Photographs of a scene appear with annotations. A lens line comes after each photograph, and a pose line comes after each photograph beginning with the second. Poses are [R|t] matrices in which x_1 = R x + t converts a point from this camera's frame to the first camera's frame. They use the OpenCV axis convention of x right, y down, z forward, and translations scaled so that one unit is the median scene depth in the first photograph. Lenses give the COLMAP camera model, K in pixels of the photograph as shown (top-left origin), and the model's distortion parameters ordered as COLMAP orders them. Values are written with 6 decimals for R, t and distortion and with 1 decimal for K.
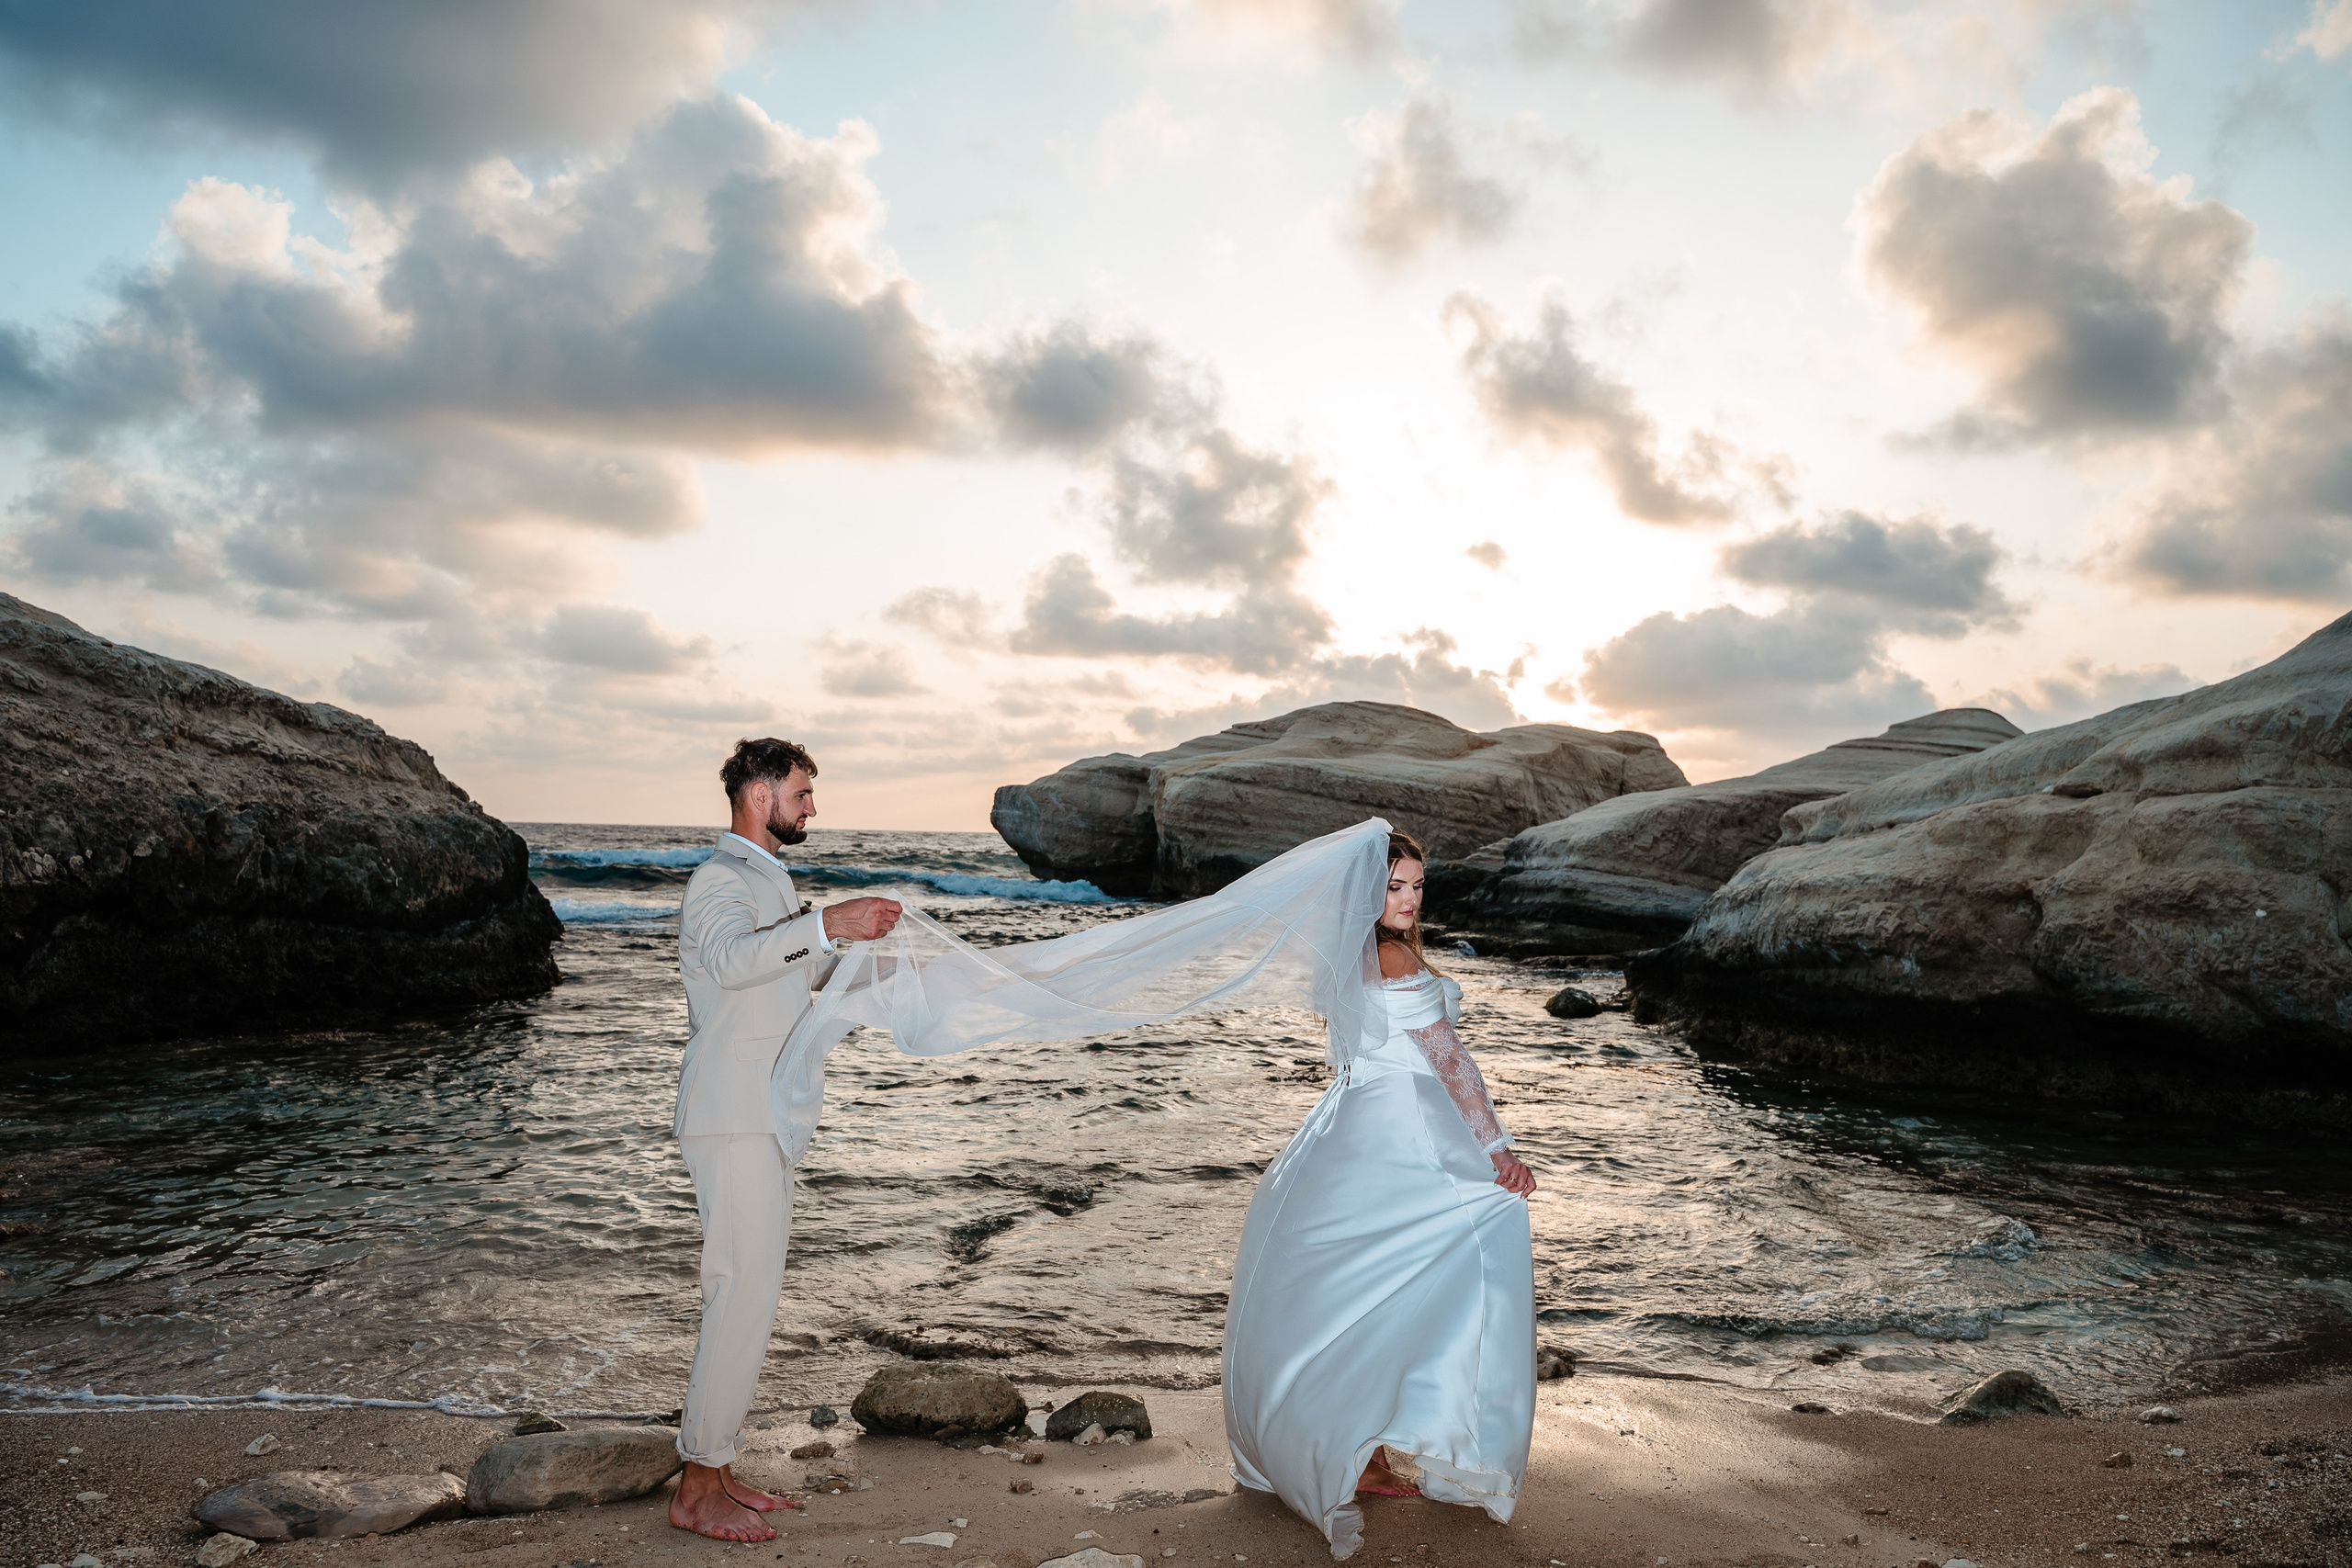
lens RADIAL K [[1884.8, 0, 1176.0], [0, 1884.8, 784.0], [0, 0, 1]] dist [0.008152, -0.013425]
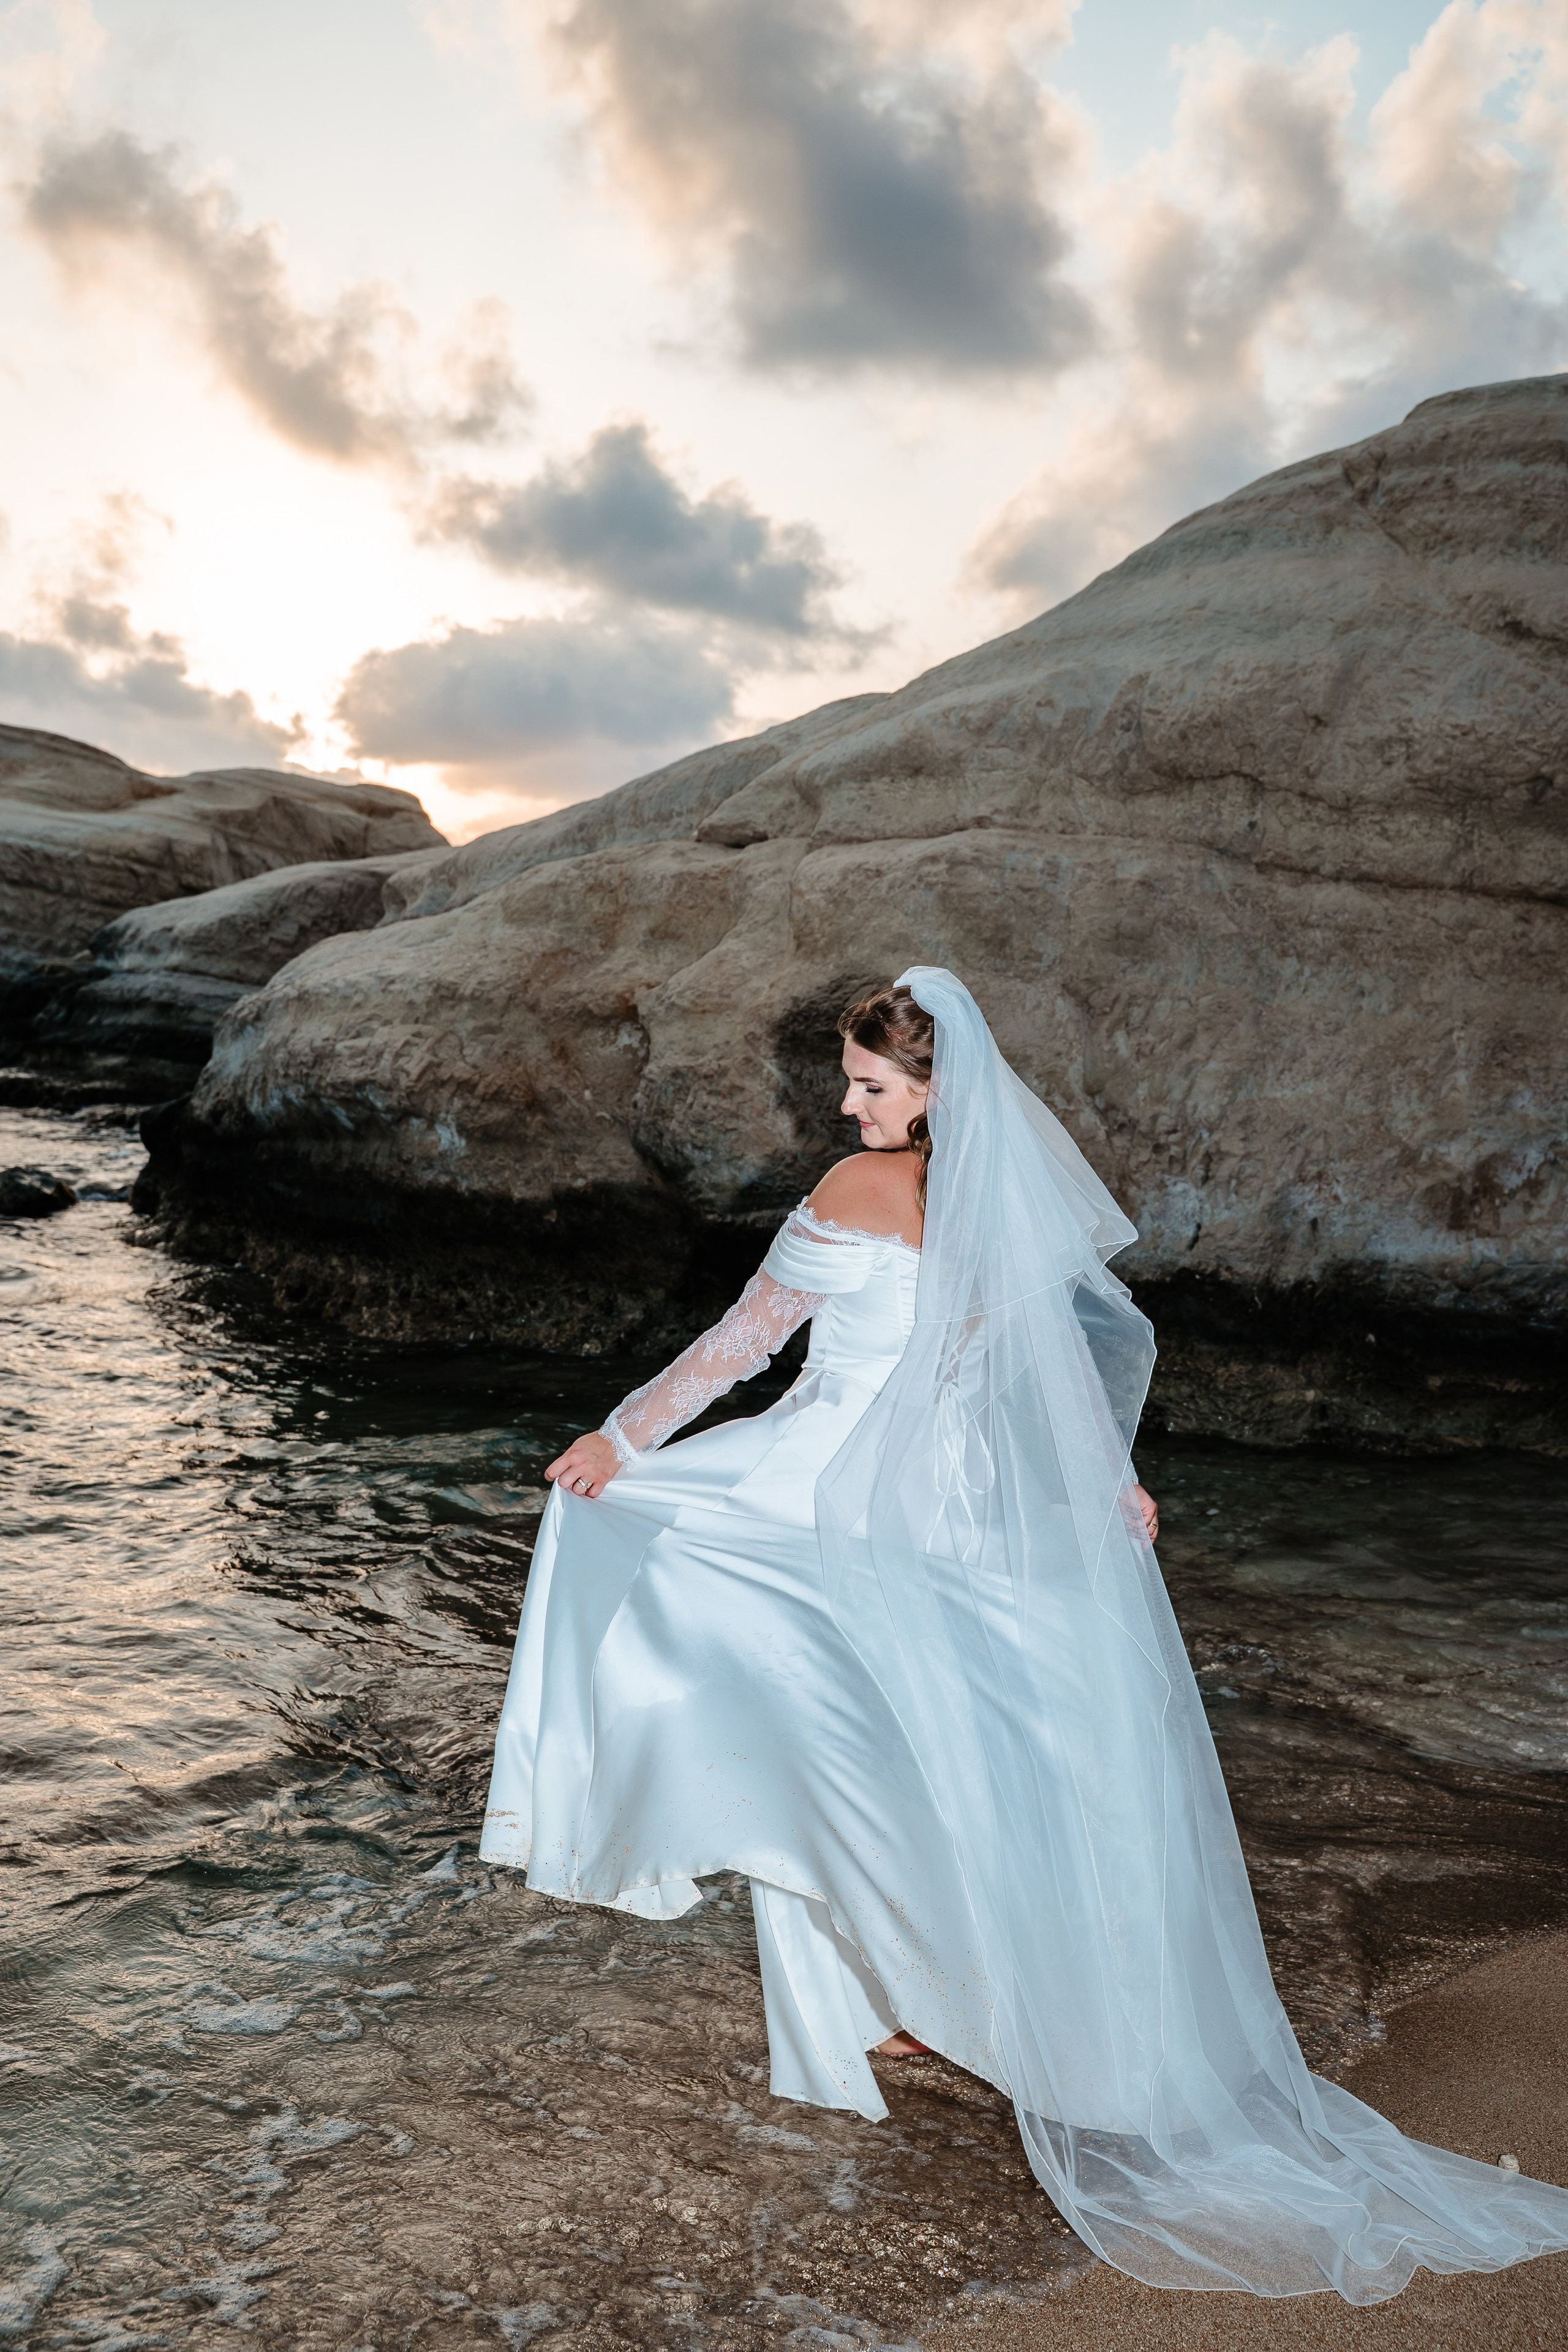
lens RADIAL K [[2495.9, 0, 784.0], [0, 2495.9, 1176.0], [0, 0, 1]] dist [0.004738, 0.010759]
pose [[0.936299, -0.007573, 0.351123, 0.209230], [-0.034994, 0.992781, 0.114725, 0.017664], [-0.349457, -0.119704, 0.929274, 0.254815]]
